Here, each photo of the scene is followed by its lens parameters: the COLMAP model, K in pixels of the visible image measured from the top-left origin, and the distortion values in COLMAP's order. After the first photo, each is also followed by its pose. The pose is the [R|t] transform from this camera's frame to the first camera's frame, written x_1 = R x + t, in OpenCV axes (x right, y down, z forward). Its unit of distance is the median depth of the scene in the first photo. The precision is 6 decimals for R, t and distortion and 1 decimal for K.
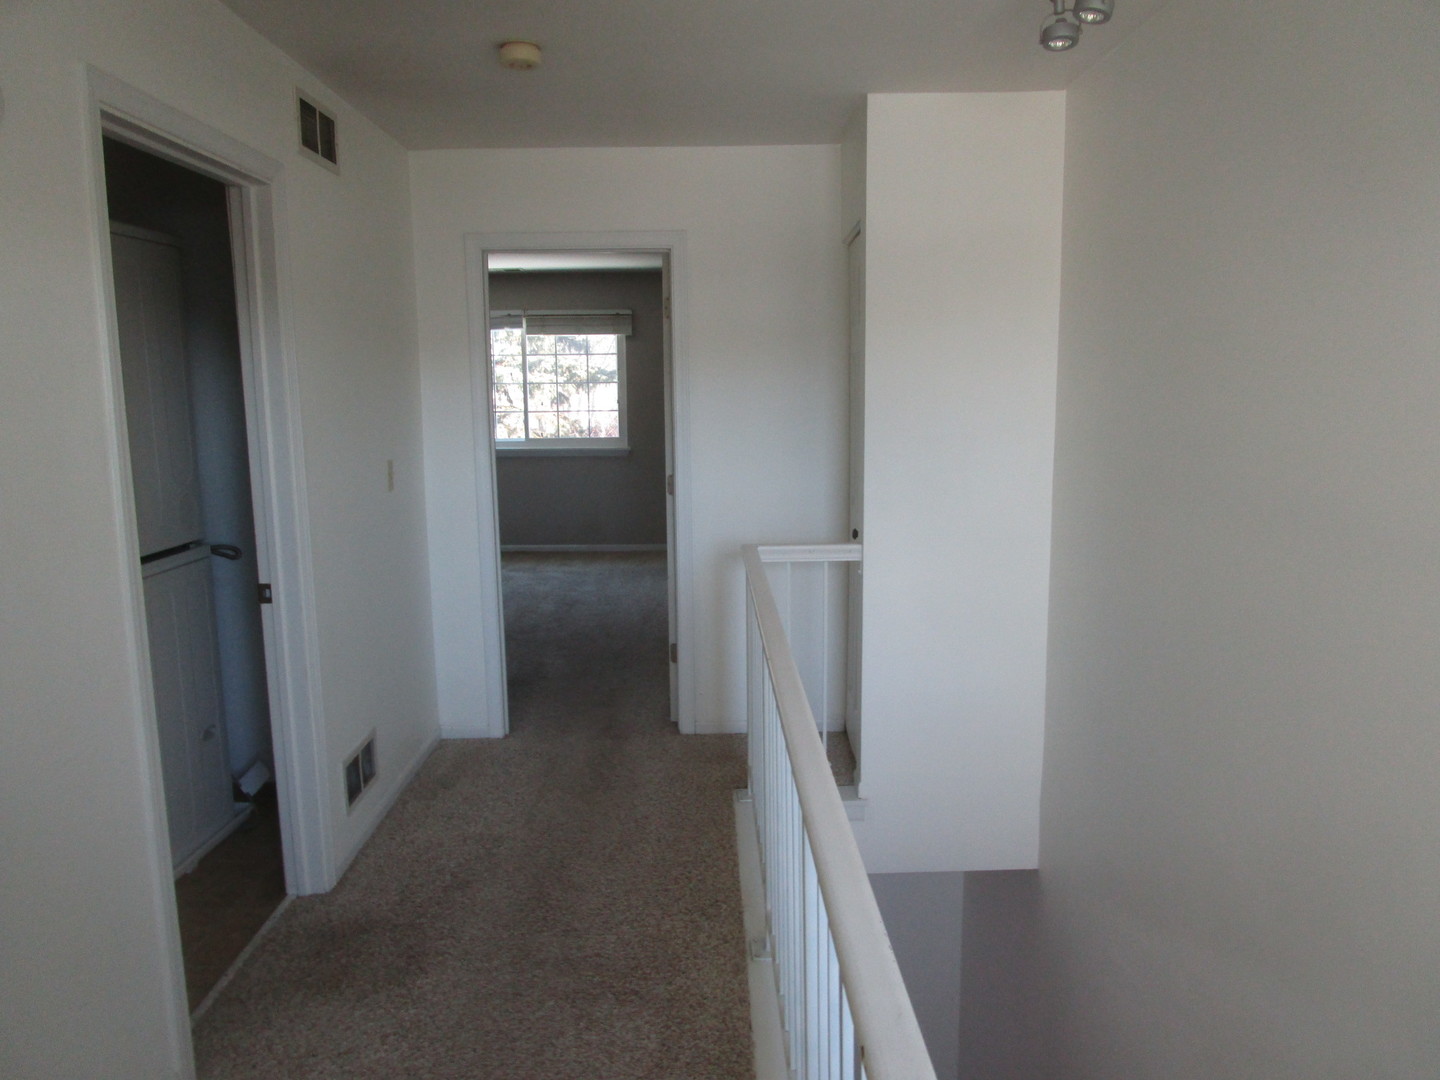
lens RADIAL K [[1027.0, 0, 720.0], [0, 1027.0, 540.0], [0, 0, 1]] dist [-0.021884, 0.006806]
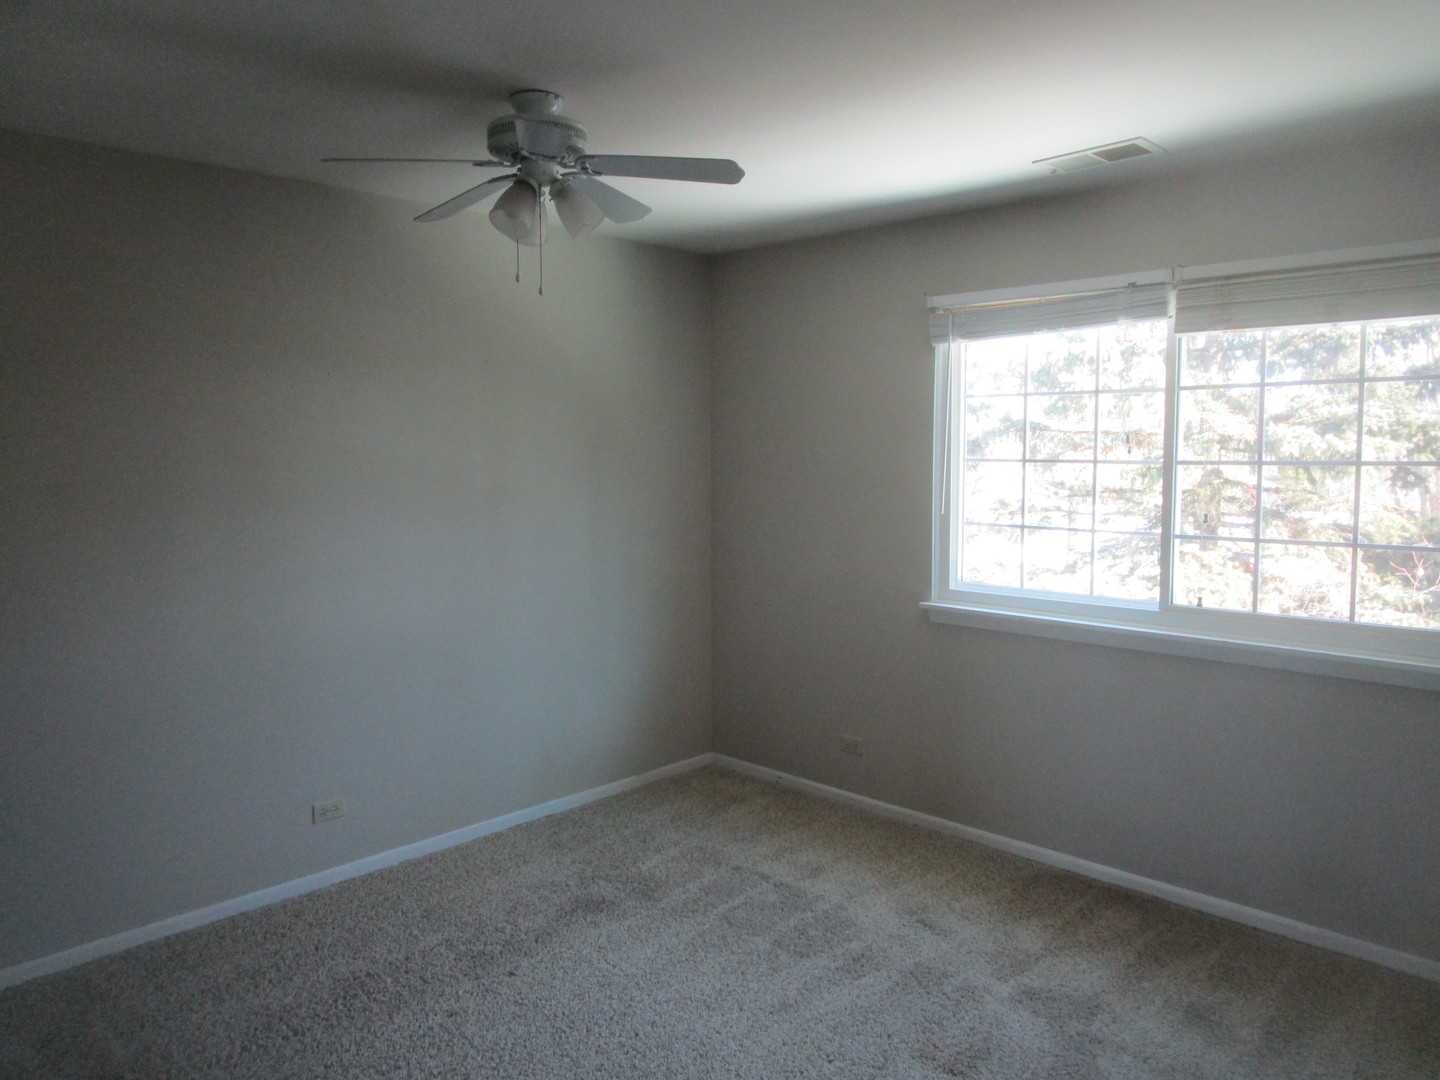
lens RADIAL K [[1027.0, 0, 720.0], [0, 1027.0, 540.0], [0, 0, 1]] dist [-0.021884, 0.006806]
pose [[0.705376, 0.068861, -0.705481, -0.038470], [-0.111079, 0.993712, -0.014068, -0.101962], [0.700076, 0.088287, 0.708590, 0.626785]]
